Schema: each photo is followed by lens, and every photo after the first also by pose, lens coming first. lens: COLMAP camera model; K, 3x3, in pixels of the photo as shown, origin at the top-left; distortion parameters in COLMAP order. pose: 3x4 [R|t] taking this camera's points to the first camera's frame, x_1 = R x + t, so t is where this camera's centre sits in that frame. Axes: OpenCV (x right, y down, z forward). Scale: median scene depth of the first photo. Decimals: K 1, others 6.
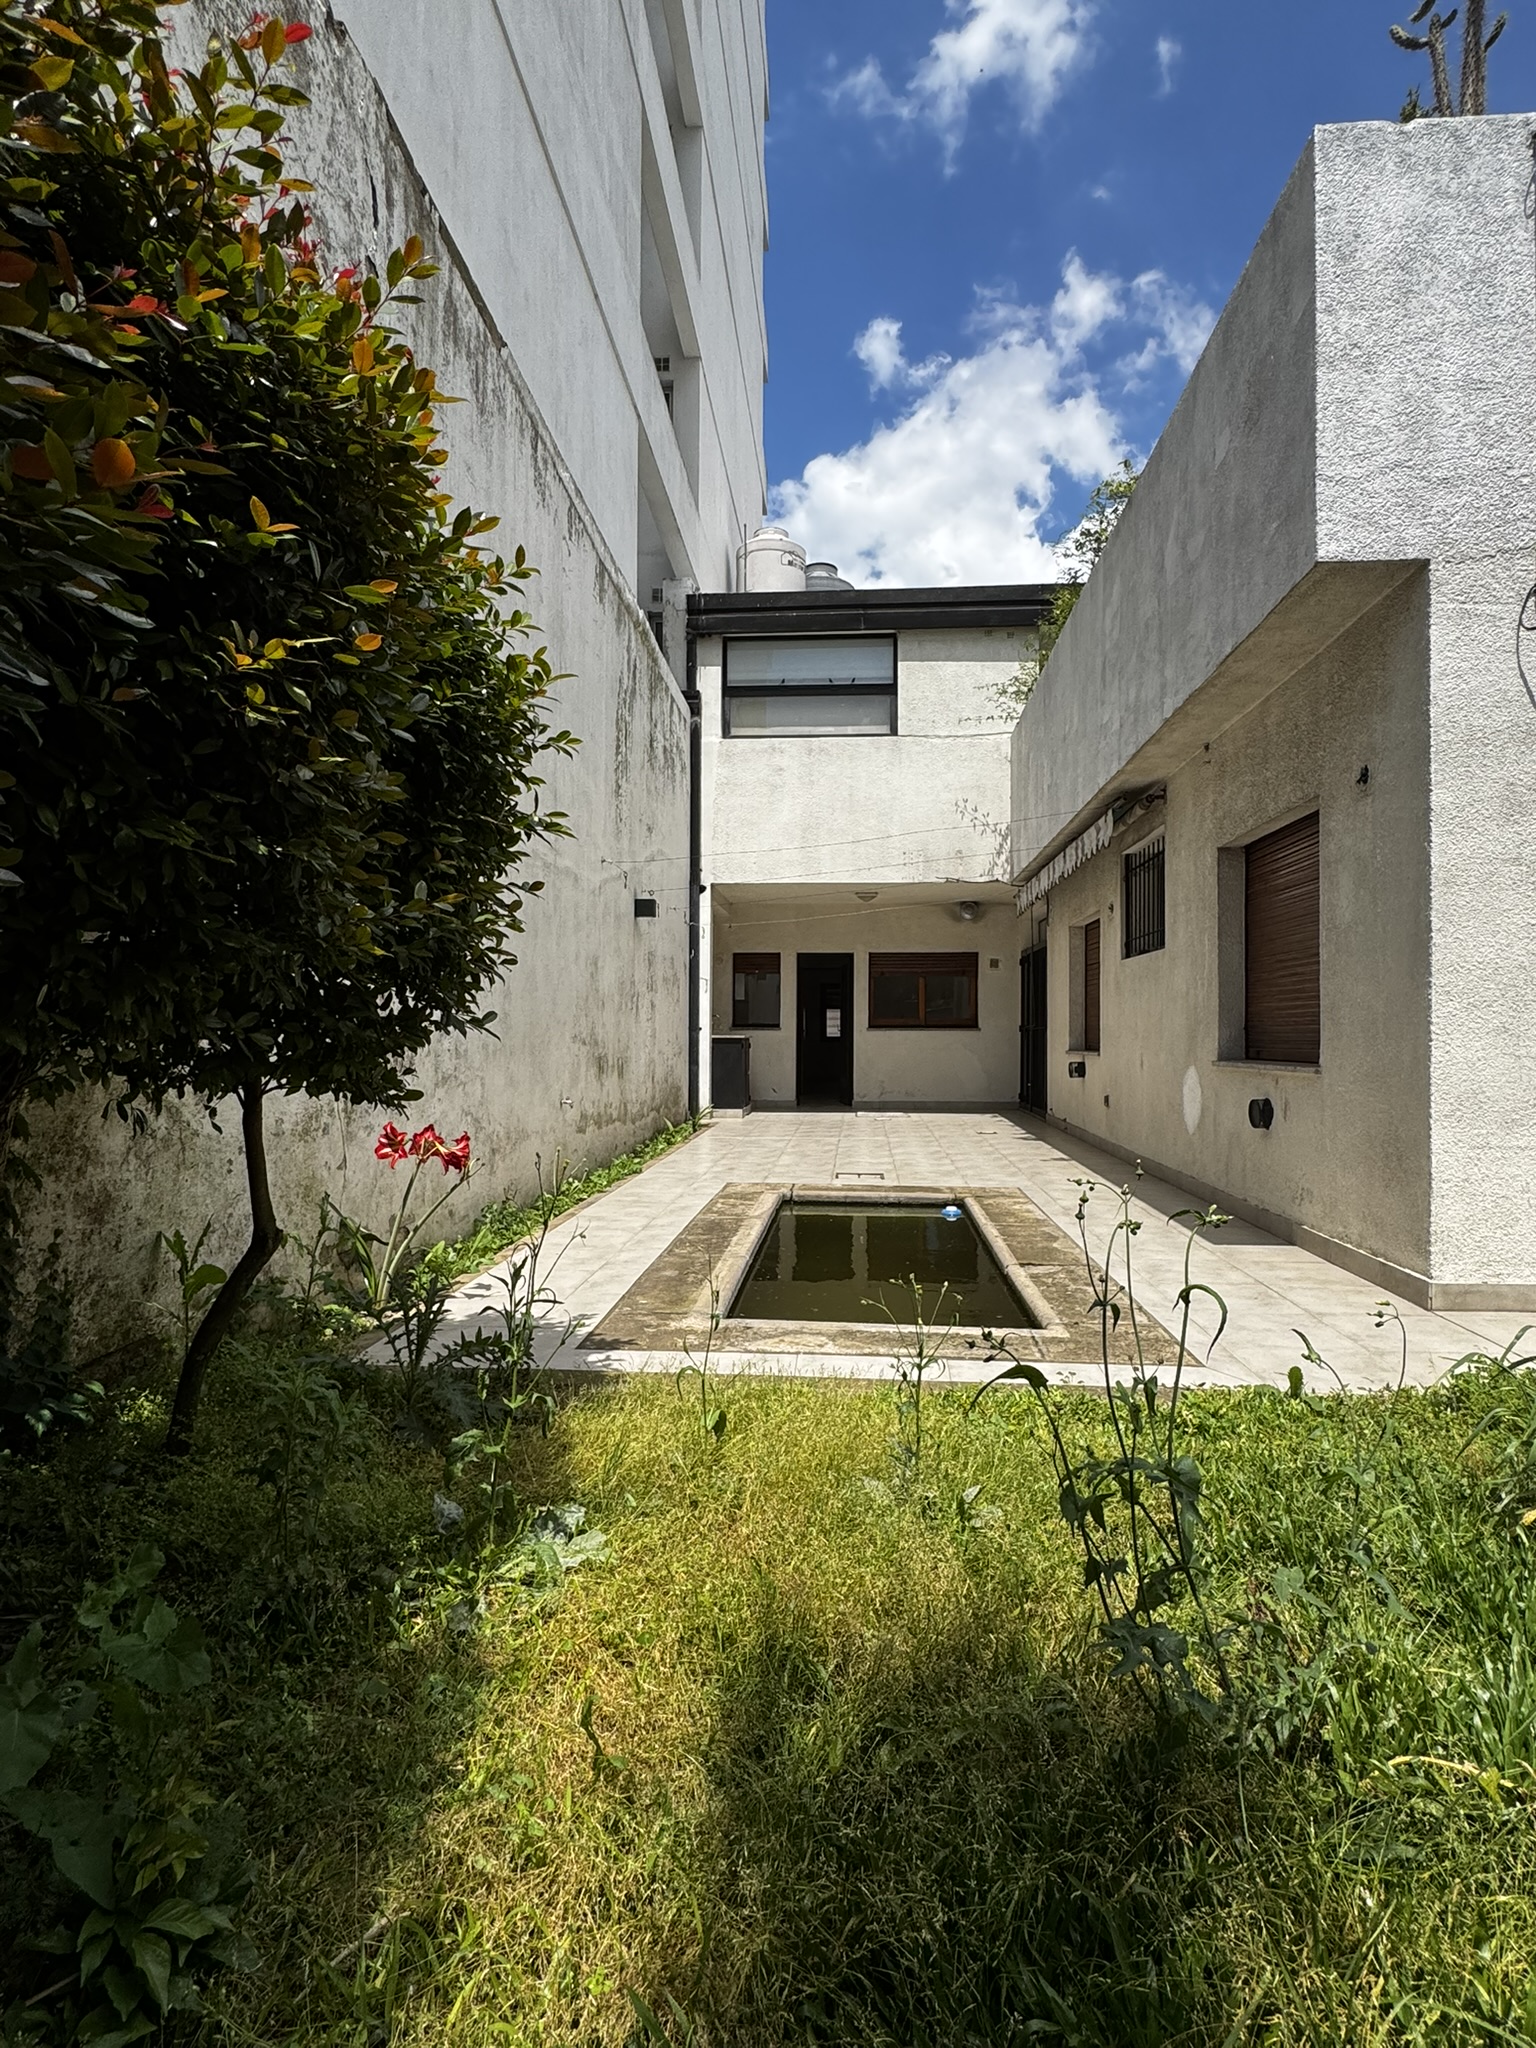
lens RADIAL K [[1110.3, 0, 764.6], [0, 1110.3, 1031.2], [0, 0, 1]] dist [-0.004233, -0.000331]
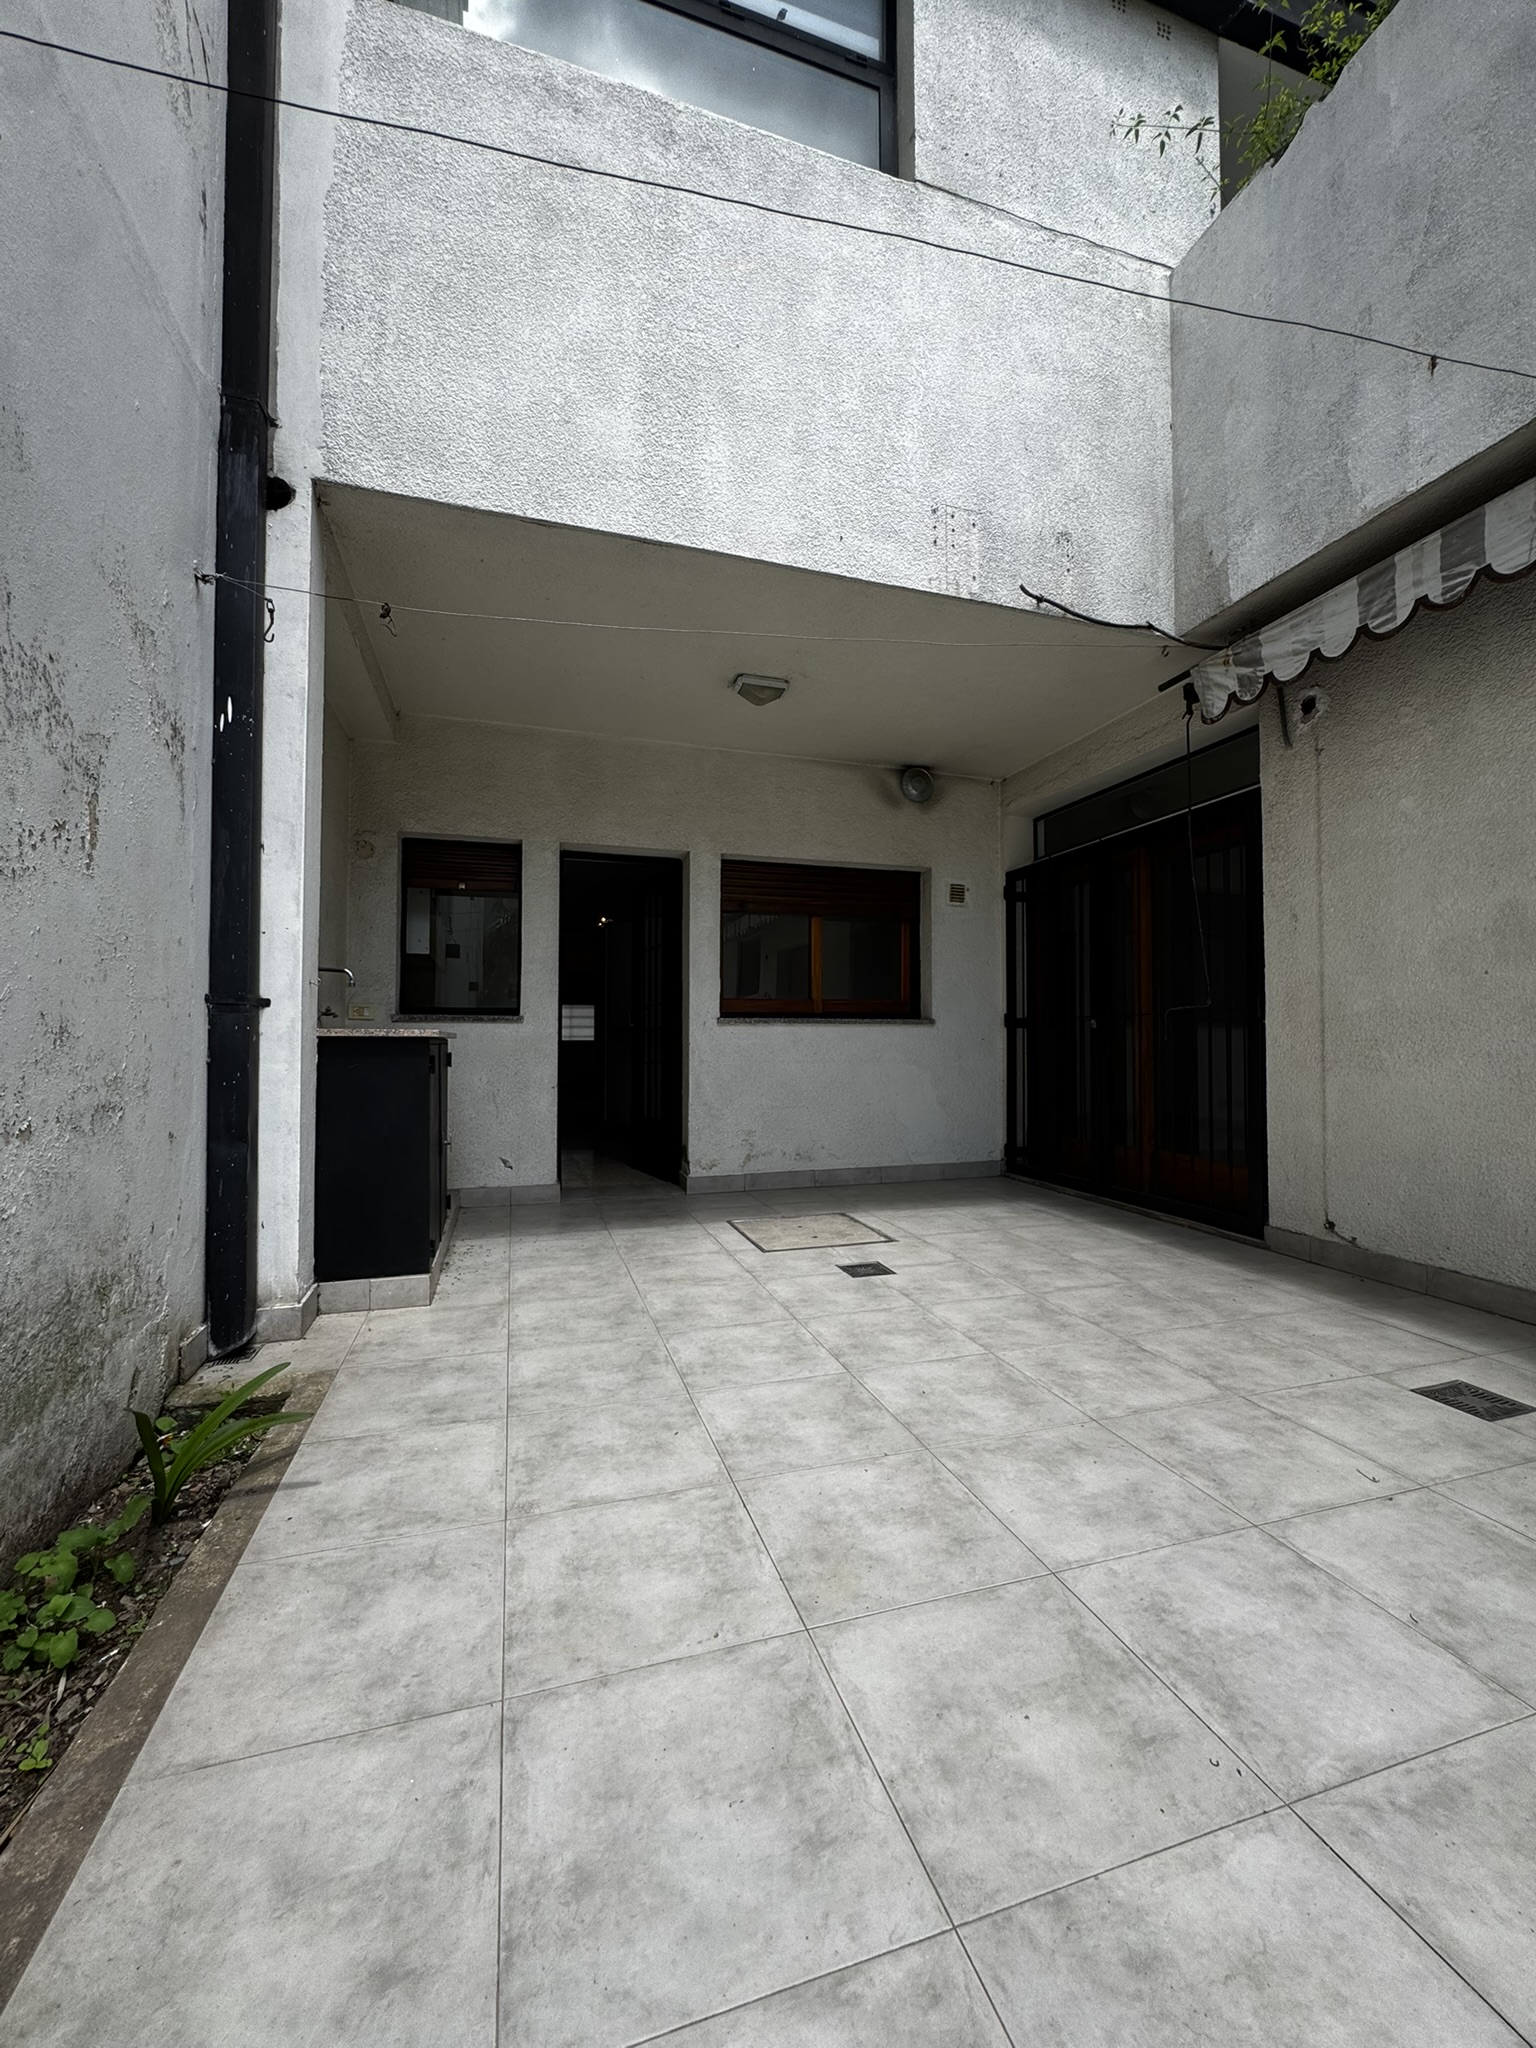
lens RADIAL K [[825.8, 0, 771.6], [0, 825.8, 1018.8], [0, 0, 1]] dist [-0.007743, 0.000906]
pose [[0.924738, 0.006533, 0.380549, -0.019627], [-0.008975, 0.999949, 0.004644, -0.004295], [-0.380500, -0.007710, 0.924749, 0.731987]]
